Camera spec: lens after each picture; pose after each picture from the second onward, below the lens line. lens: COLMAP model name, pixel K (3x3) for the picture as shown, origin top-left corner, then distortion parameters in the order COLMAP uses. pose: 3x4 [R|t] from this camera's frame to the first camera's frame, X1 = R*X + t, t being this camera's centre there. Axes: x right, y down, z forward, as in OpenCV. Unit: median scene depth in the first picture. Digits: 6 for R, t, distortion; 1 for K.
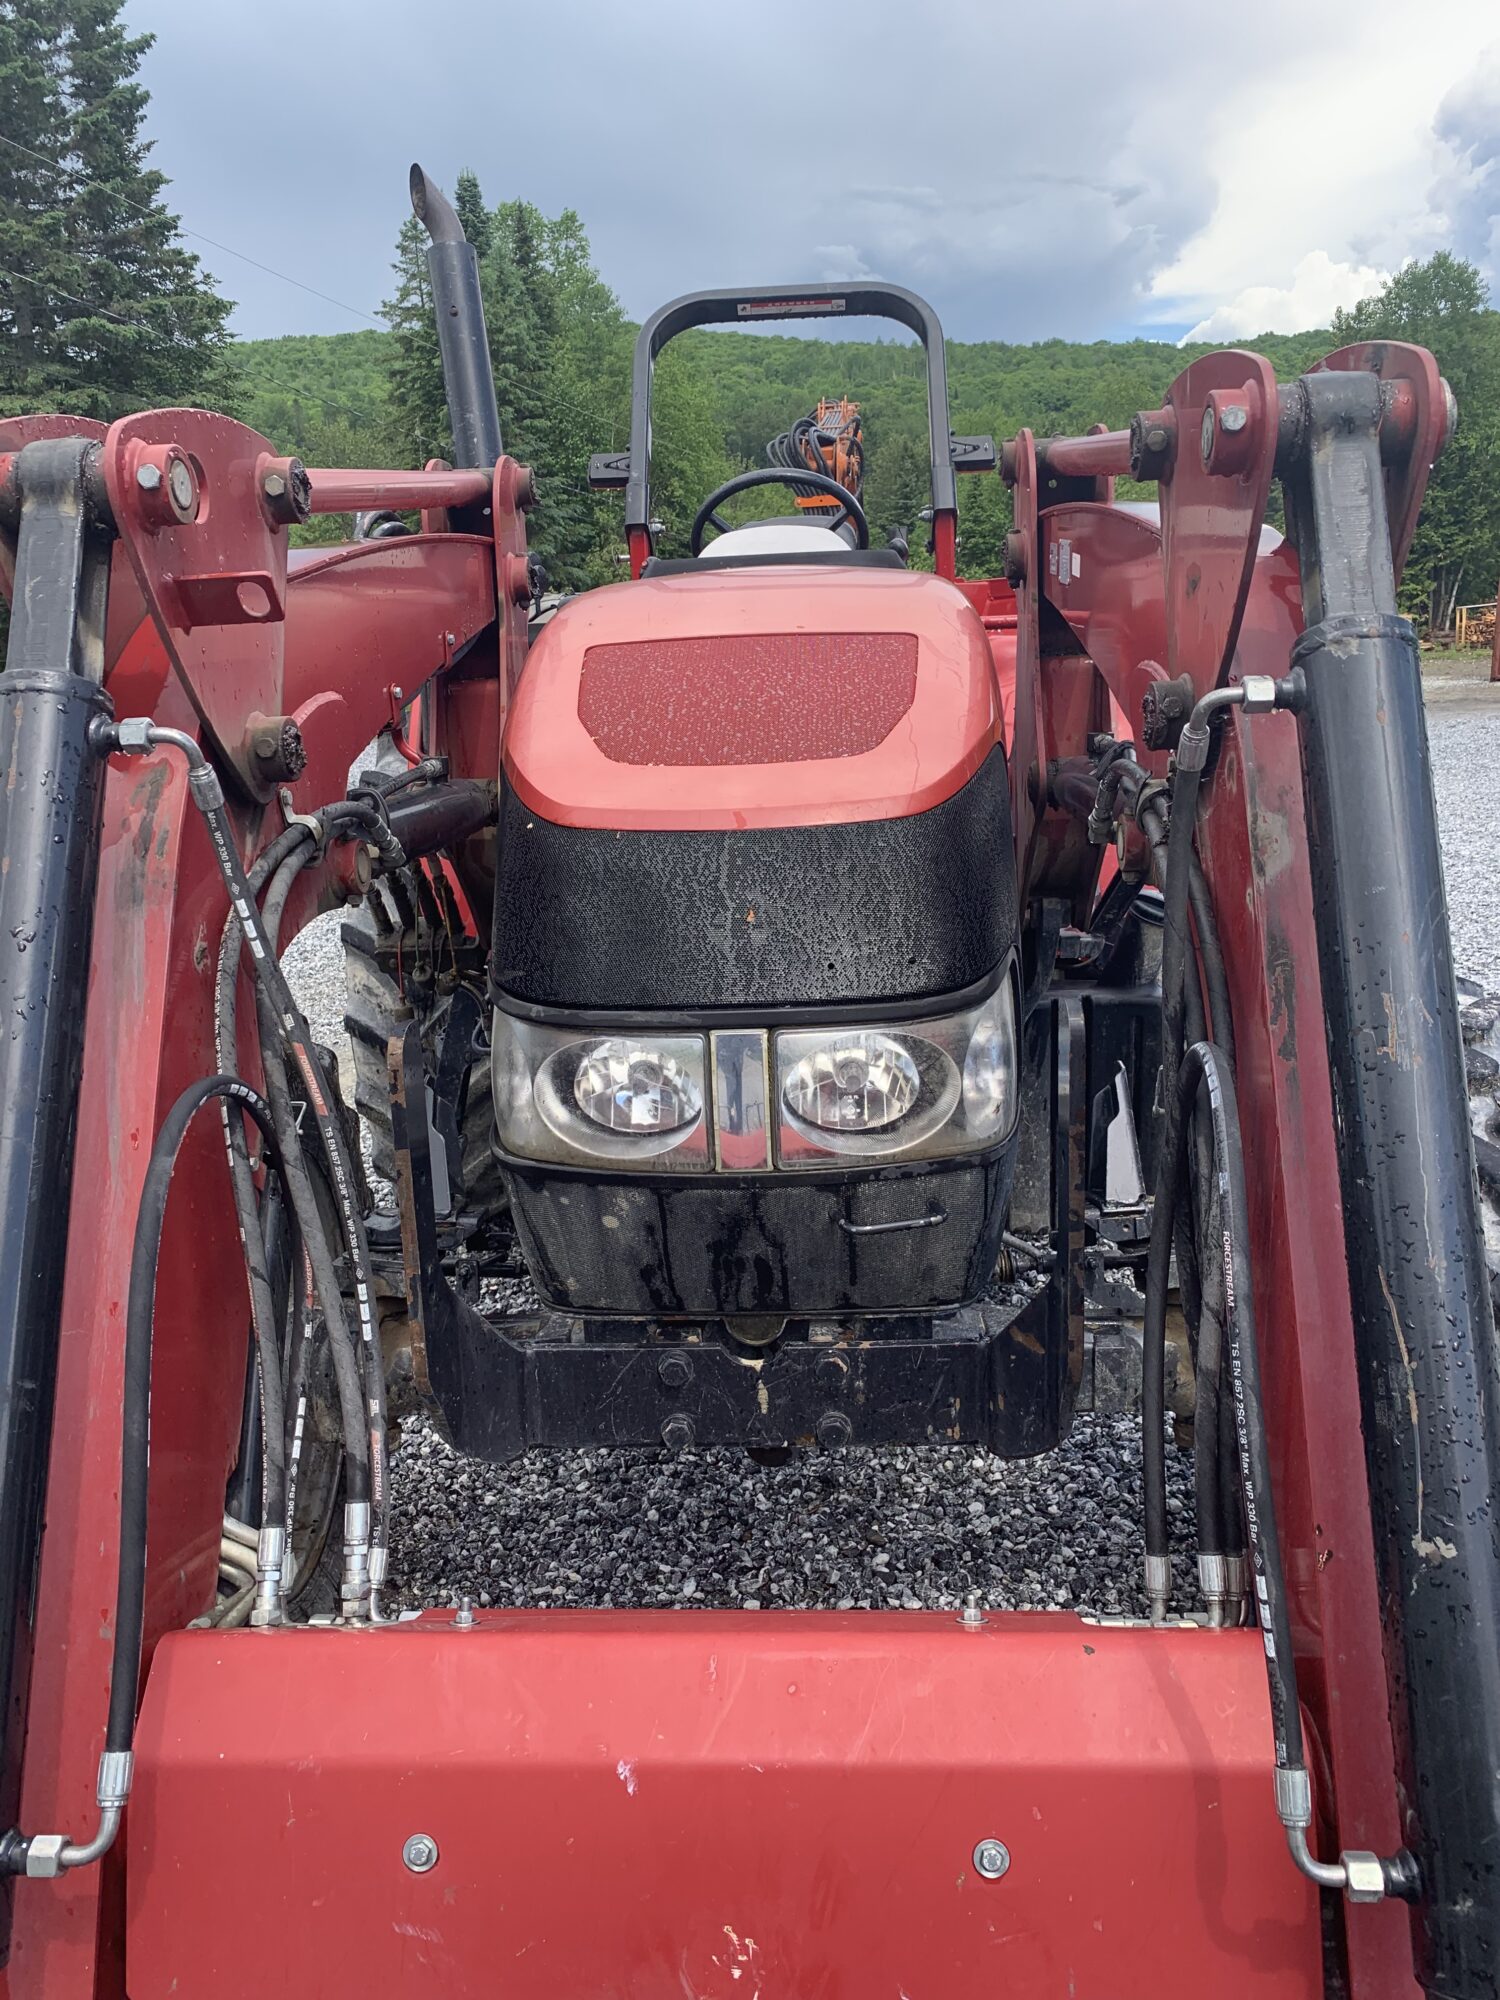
lens RADIAL K [[1480.1, 0, 776.9], [0, 1480.1, 1003.4], [0, 0, 1]] dist [0.003488, -0.005965]
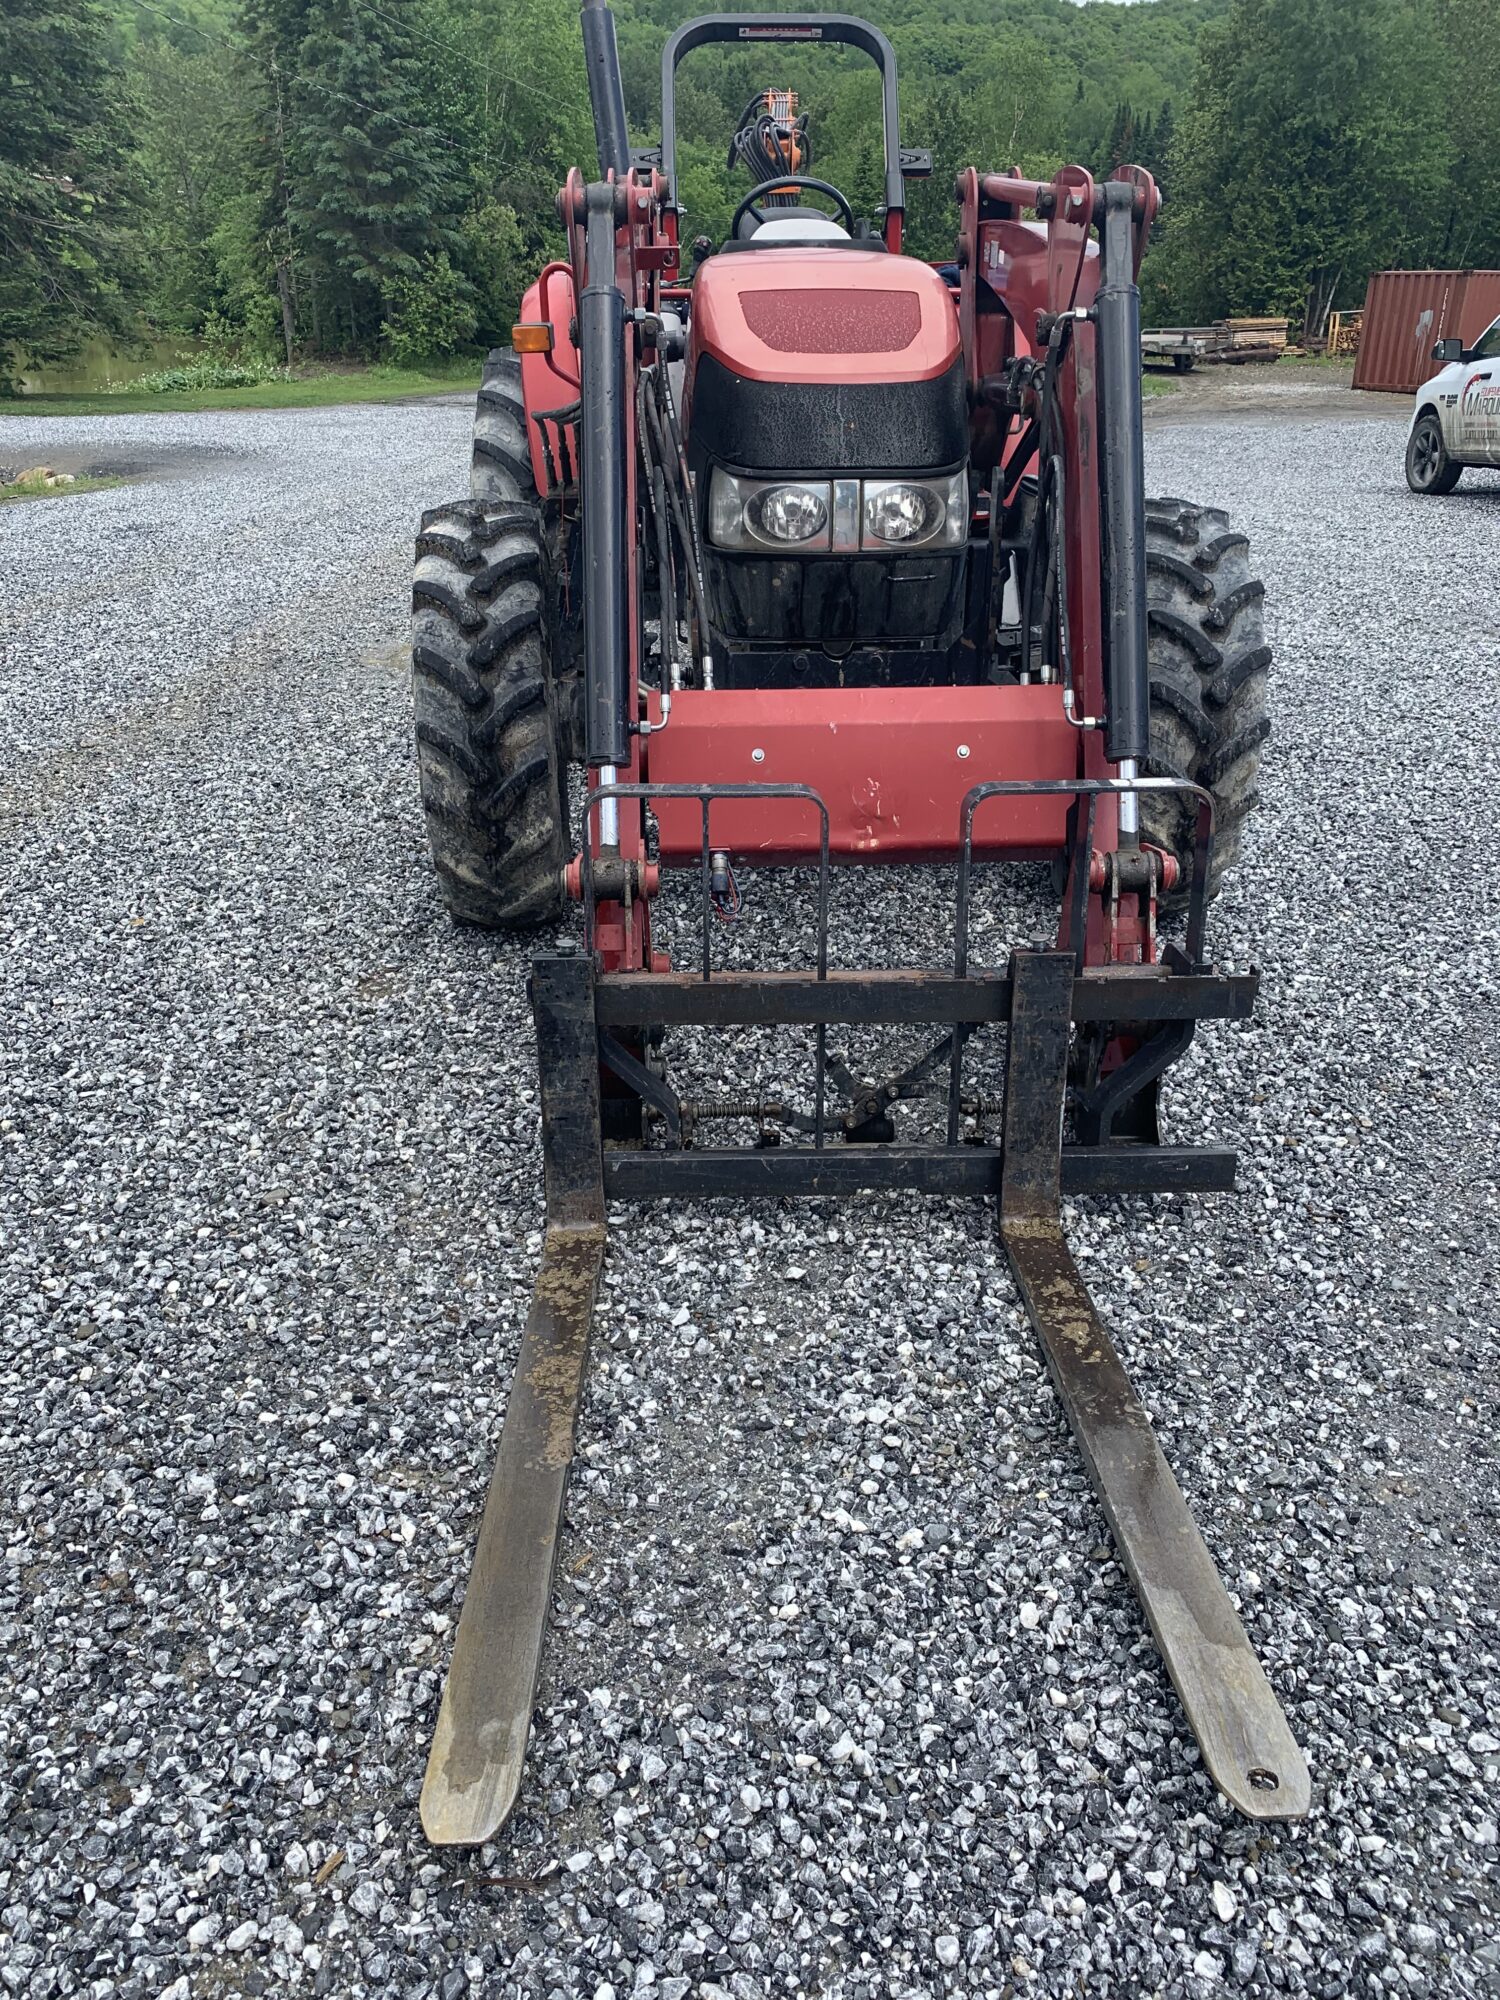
lens RADIAL K [[1480.1, 0, 776.9], [0, 1480.1, 1003.4], [0, 0, 1]] dist [0.003488, -0.005965]
pose [[0.995889, -0.001592, 0.090563, -0.207815], [-0.015412, 0.982287, 0.186747, 0.235475], [-0.089256, -0.187376, 0.978225, -0.808858]]
